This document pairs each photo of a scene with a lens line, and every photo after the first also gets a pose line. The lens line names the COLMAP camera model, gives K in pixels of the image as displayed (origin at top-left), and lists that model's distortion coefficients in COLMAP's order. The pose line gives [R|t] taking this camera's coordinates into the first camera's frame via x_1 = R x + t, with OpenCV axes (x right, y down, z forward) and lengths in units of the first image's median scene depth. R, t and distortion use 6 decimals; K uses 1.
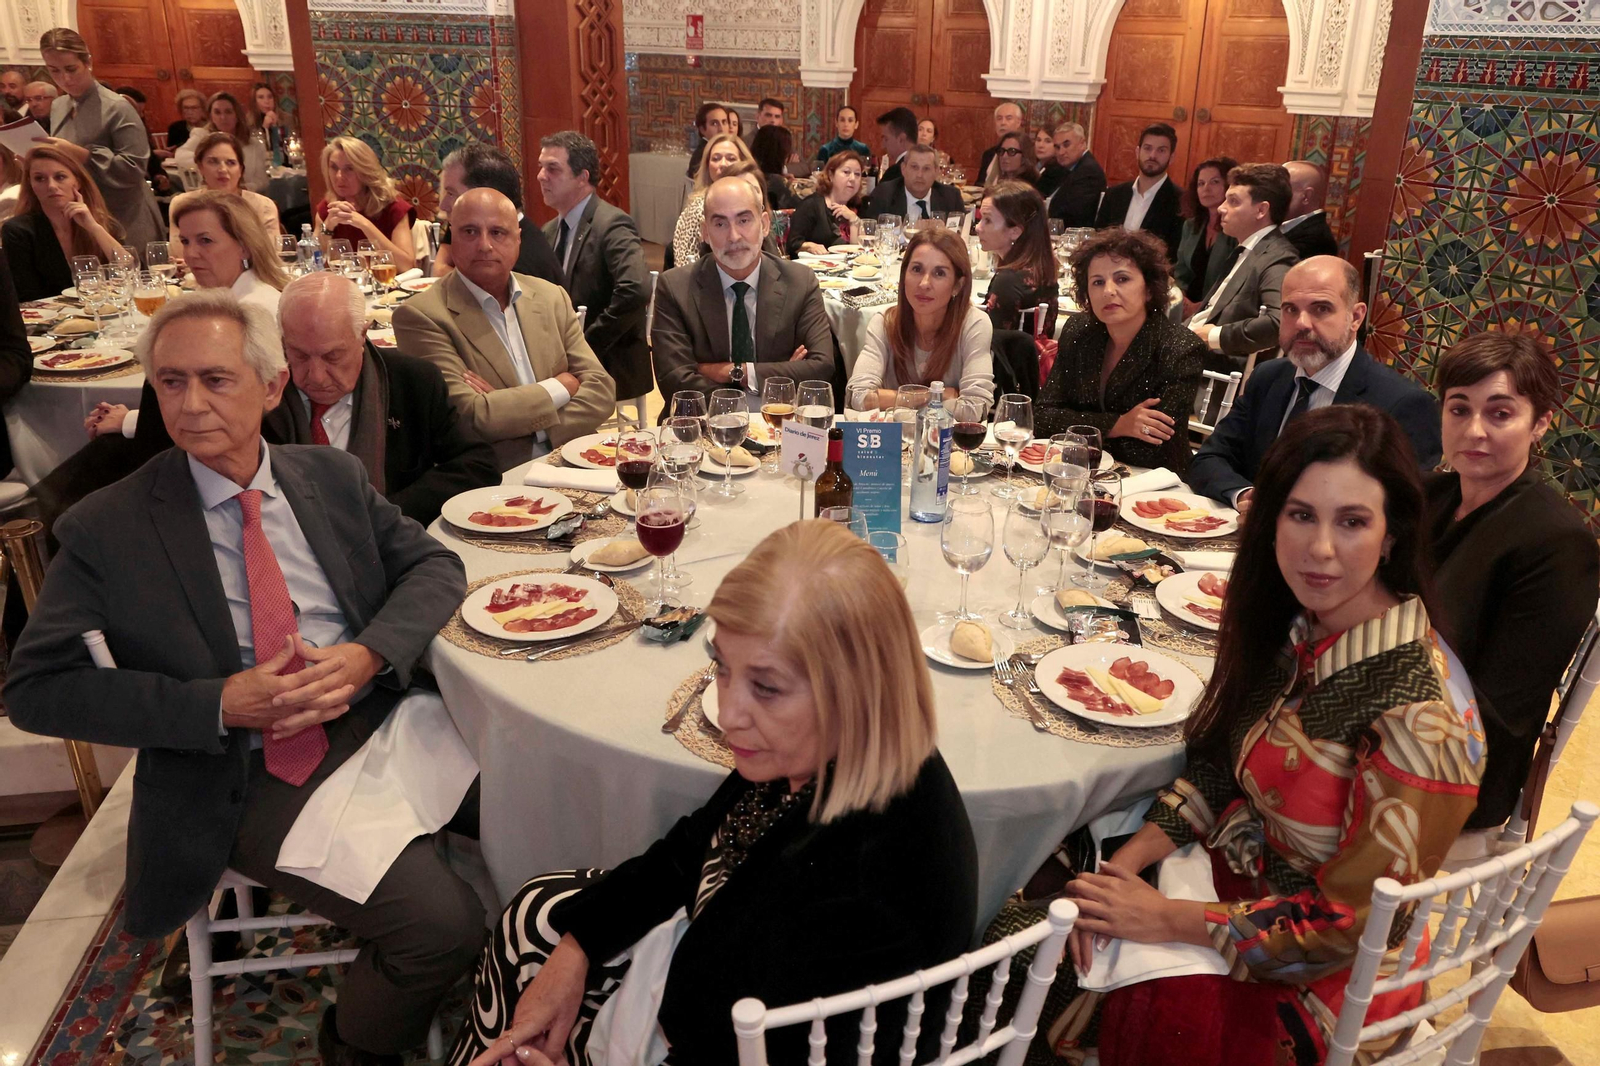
lens RADIAL K [[1197.1, 0, 806.3], [0, 1197.1, 523.7], [0, 0, 1]] dist [-0.005687, -0.000583]
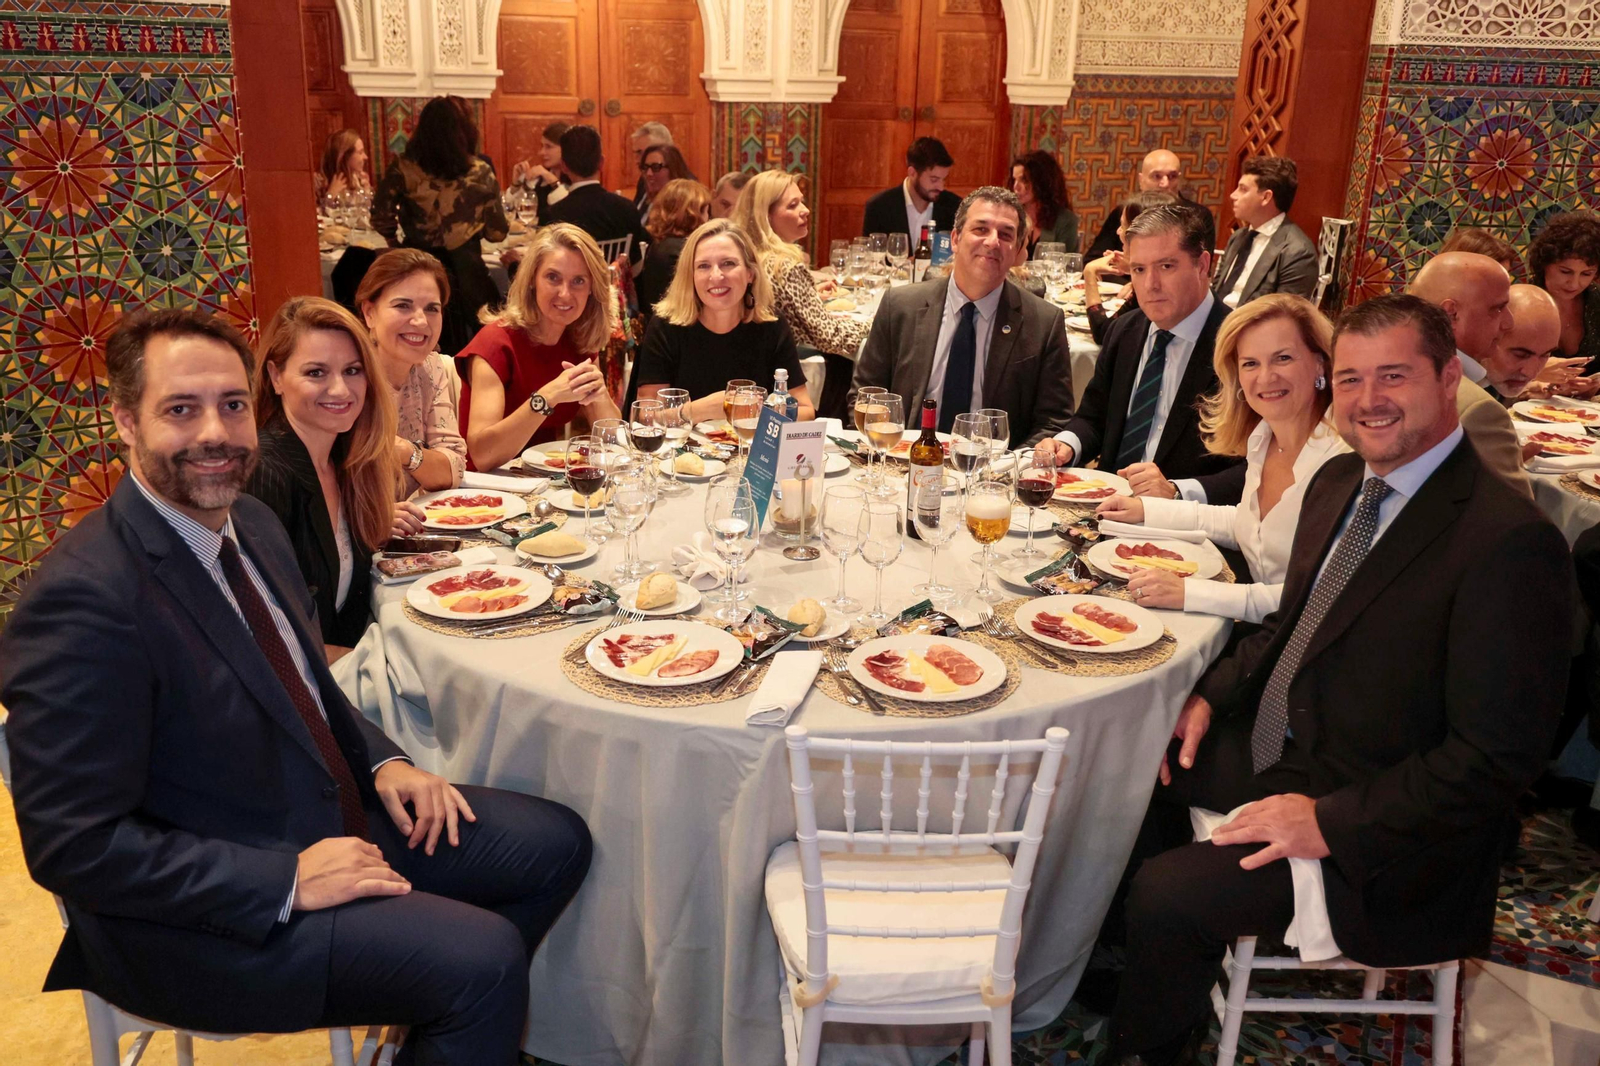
lens RADIAL K [[1483.2, 0, 802.3], [0, 1483.2, 545.9], [0, 0, 1]] dist [0.012383, 0.000000]
pose [[0.553116, -0.281781, 0.784004, -1.141384], [0.300501, 0.945193, 0.127710, -0.281685], [-0.777021, 0.164956, 0.607477, 0.587100]]
